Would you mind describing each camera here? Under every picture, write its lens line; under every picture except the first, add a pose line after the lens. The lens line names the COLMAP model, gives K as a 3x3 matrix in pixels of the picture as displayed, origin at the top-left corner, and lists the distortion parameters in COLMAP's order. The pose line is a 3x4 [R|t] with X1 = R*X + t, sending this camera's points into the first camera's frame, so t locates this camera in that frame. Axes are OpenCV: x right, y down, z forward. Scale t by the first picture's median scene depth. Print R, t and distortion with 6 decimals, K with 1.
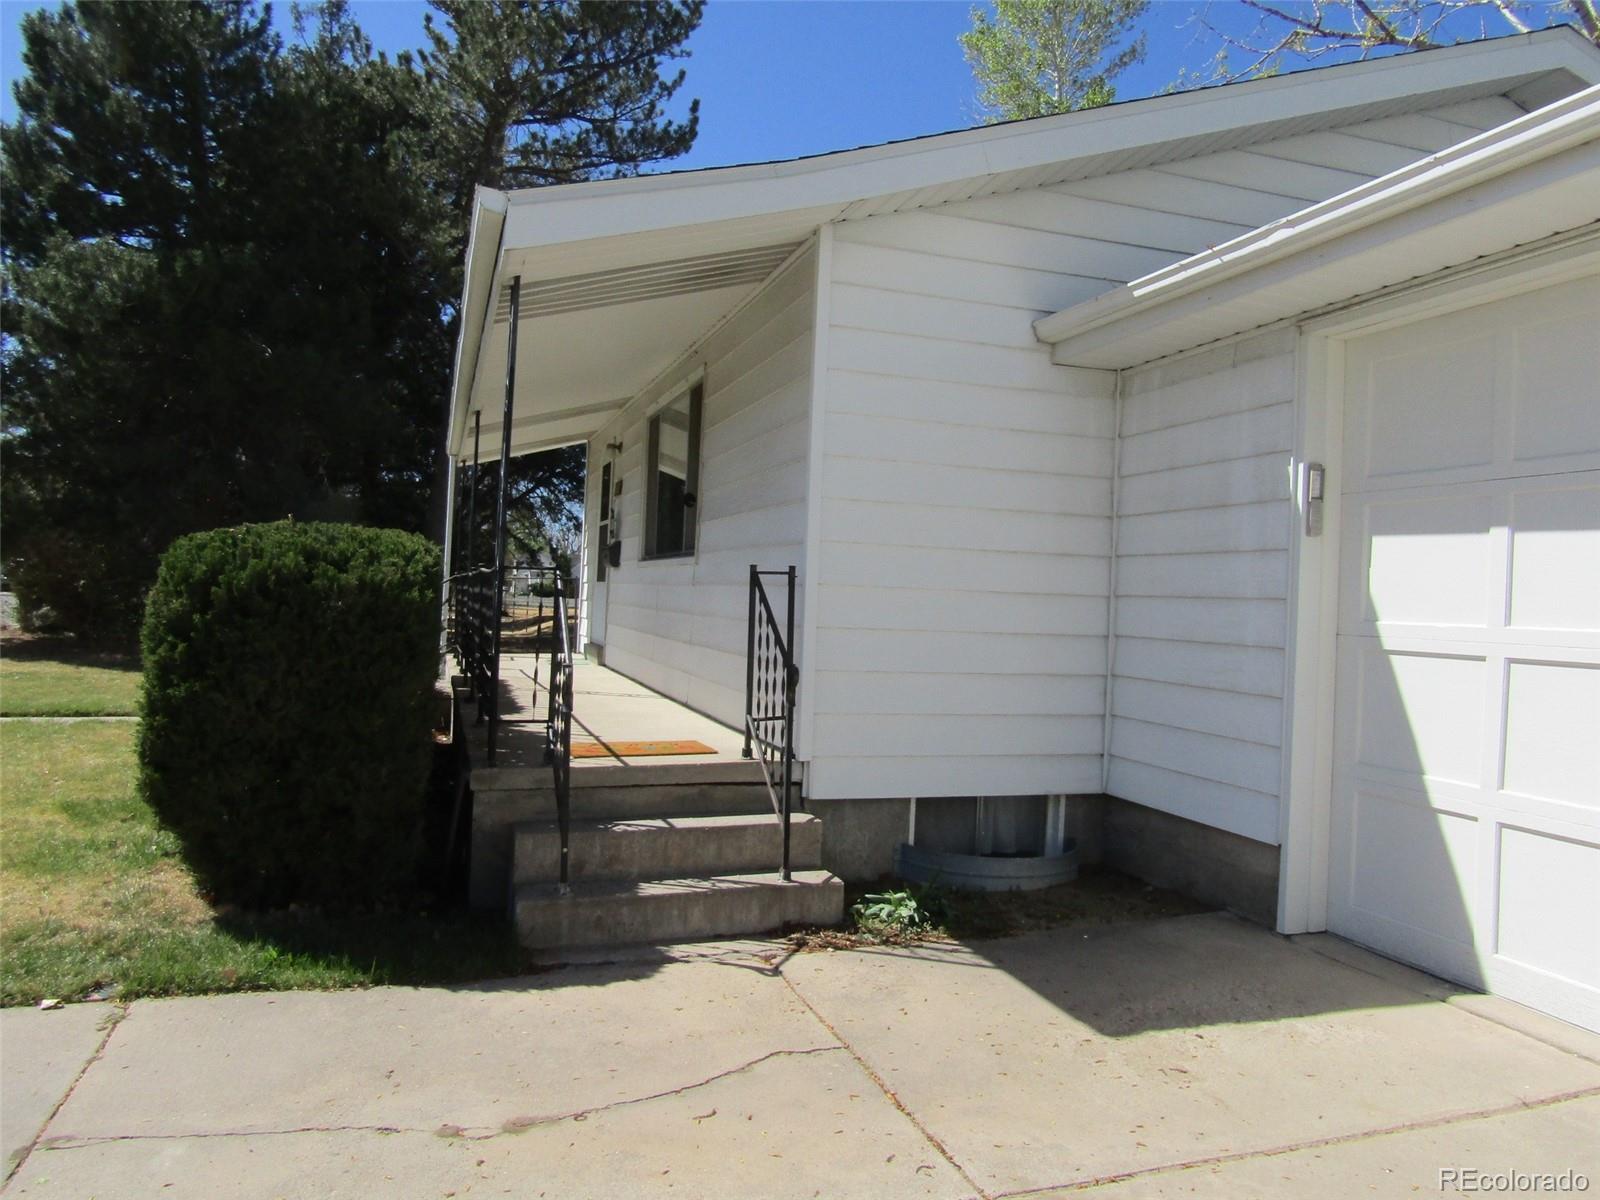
lens RADIAL K [[1122.5, 0, 806.5], [0, 1122.5, 612.2], [0, 0, 1]] dist [-0.010322, -0.007002]
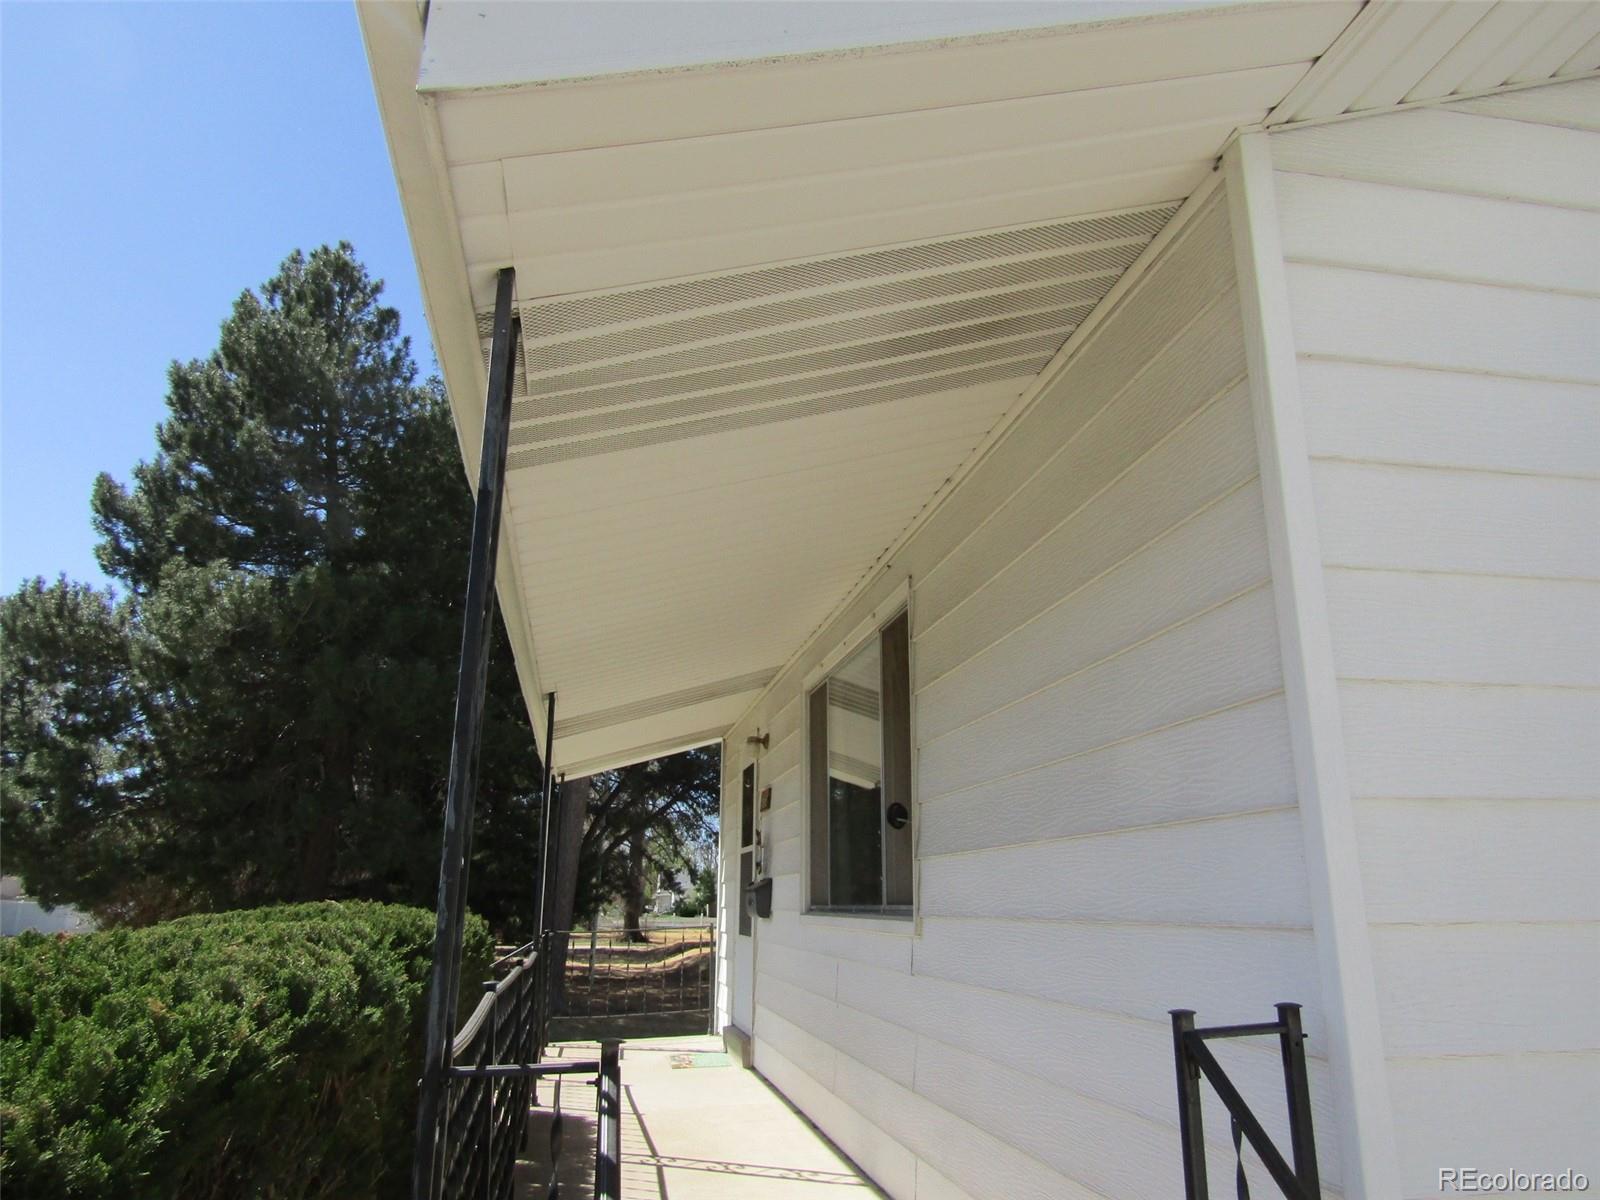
lens RADIAL K [[1122.5, 0, 812.6], [0, 1122.5, 594.2], [0, 0, 1]] dist [-0.010322, -0.007002]
pose [[0.991347, -0.076820, -0.106444, -0.027652], [0.044025, 0.958487, -0.281717, -0.017835], [0.123667, 0.274593, 0.953575, 0.153770]]
